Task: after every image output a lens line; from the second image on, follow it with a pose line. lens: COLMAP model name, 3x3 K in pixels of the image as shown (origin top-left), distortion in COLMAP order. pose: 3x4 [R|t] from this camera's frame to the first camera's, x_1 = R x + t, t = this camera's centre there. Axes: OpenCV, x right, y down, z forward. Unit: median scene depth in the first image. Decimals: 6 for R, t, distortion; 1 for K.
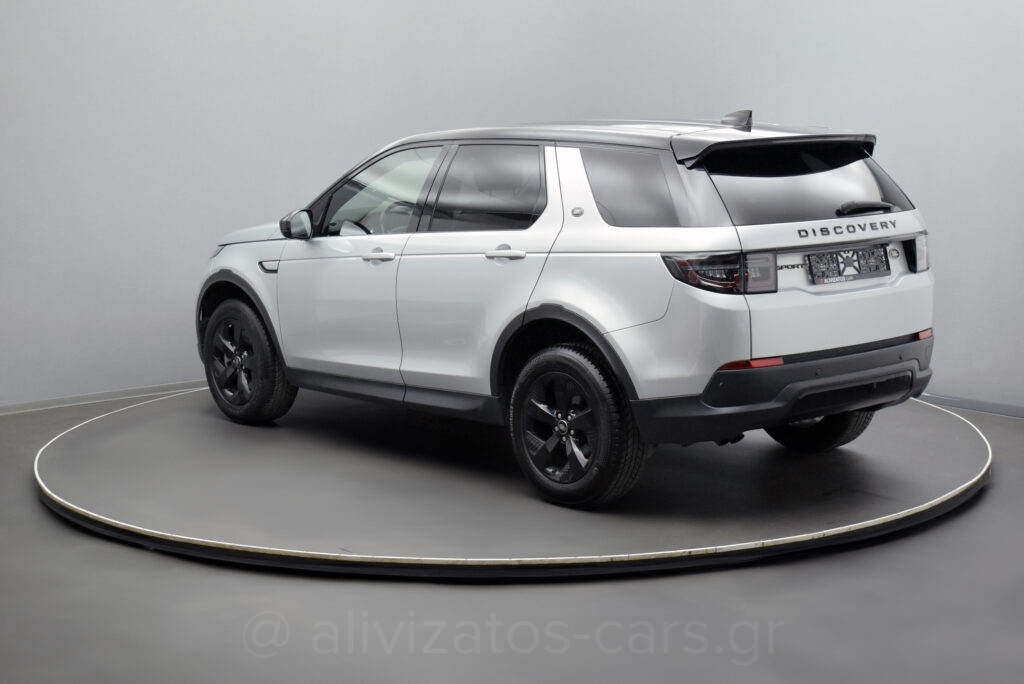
lens RADIAL K [[1596.8, 0, 512.0], [0, 1596.8, 342.0], [0, 0, 1]] dist [0.187840, -0.021632]
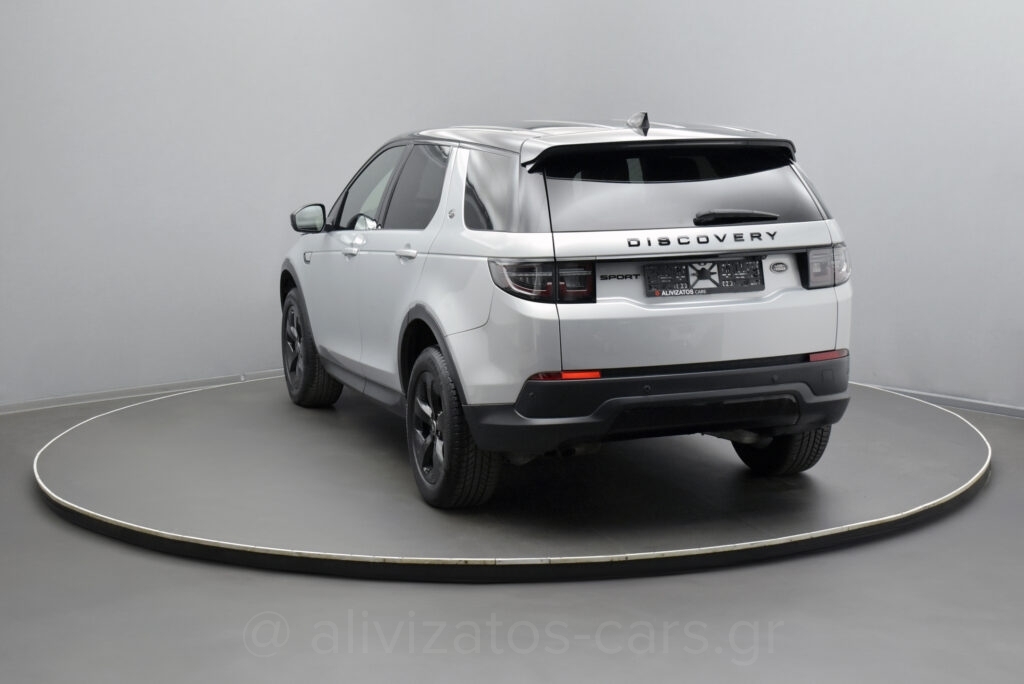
lens RADIAL K [[1596.8, 0, 512.0], [0, 1596.8, 342.0], [0, 0, 1]] dist [0.187840, -0.021632]
pose [[0.927824, 0.053336, -0.369186, 0.451391], [-0.049976, 0.998576, 0.018665, -0.021879], [0.369656, 0.001133, 0.929168, 0.084622]]
